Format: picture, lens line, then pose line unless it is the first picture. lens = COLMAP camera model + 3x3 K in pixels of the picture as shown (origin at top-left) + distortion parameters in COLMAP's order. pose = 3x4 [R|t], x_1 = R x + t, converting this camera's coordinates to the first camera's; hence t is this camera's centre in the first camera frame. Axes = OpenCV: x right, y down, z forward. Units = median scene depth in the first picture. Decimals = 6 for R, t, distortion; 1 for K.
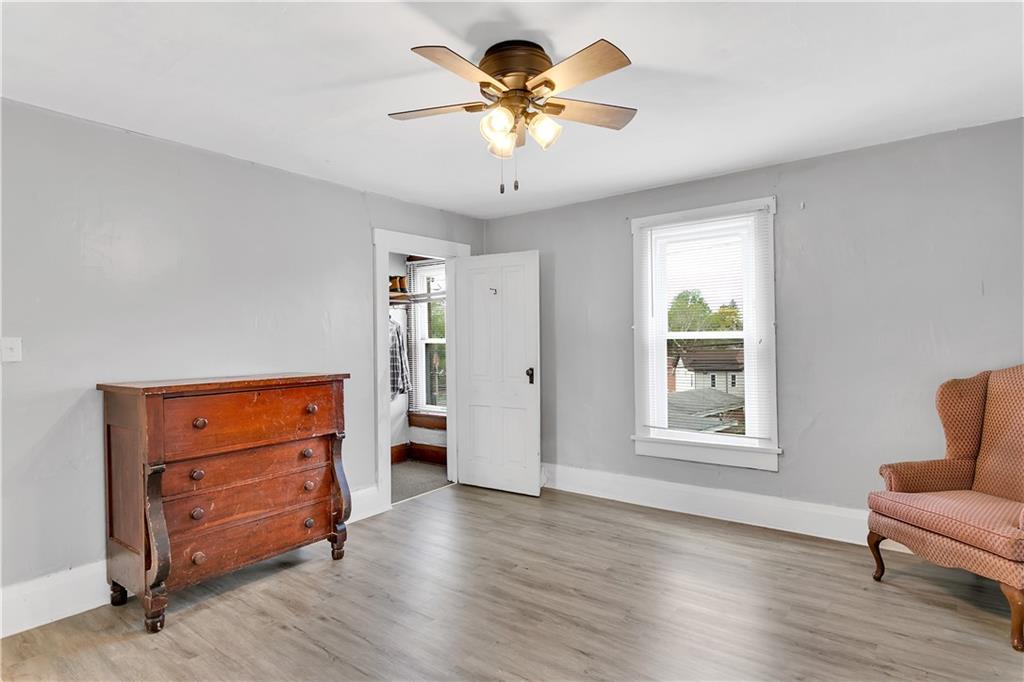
lens RADIAL K [[545.3, 0, 511.1], [0, 545.3, 341.8], [0, 0, 1]] dist [-0.002288, -0.000974]
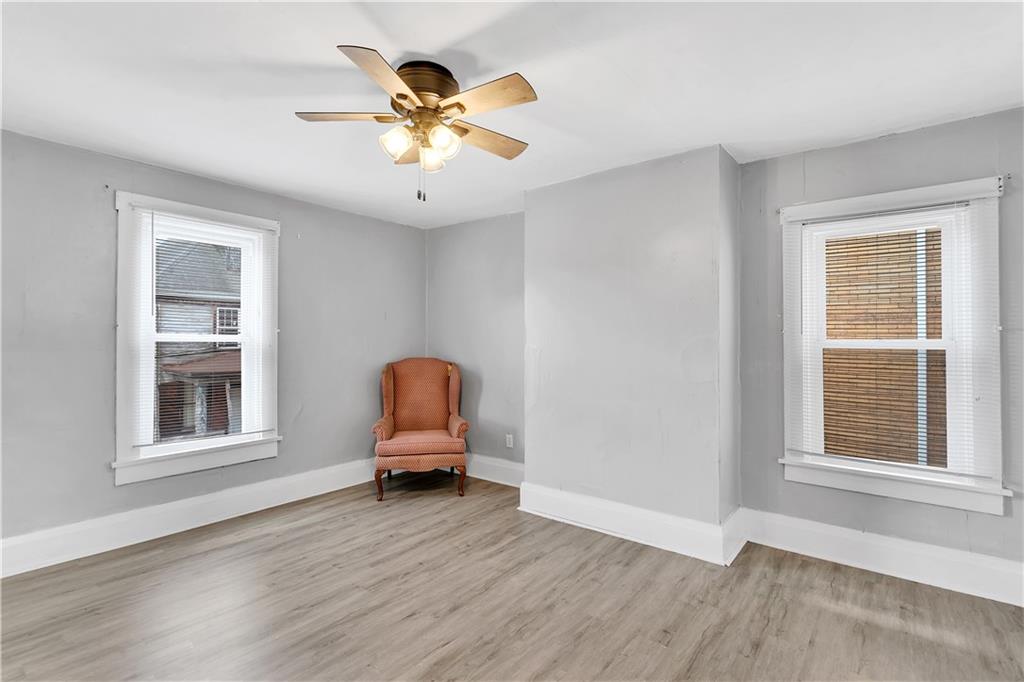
lens RADIAL K [[485.4, 0, 511.1], [0, 485.4, 341.9], [0, 0, 1]] dist [0.001446, -0.001902]
pose [[0.010724, 0.016844, 0.999801, -0.557241], [-0.001194, 0.999858, -0.016832, 0.008879], [-0.999942, -0.001013, 0.010742, 0.486462]]
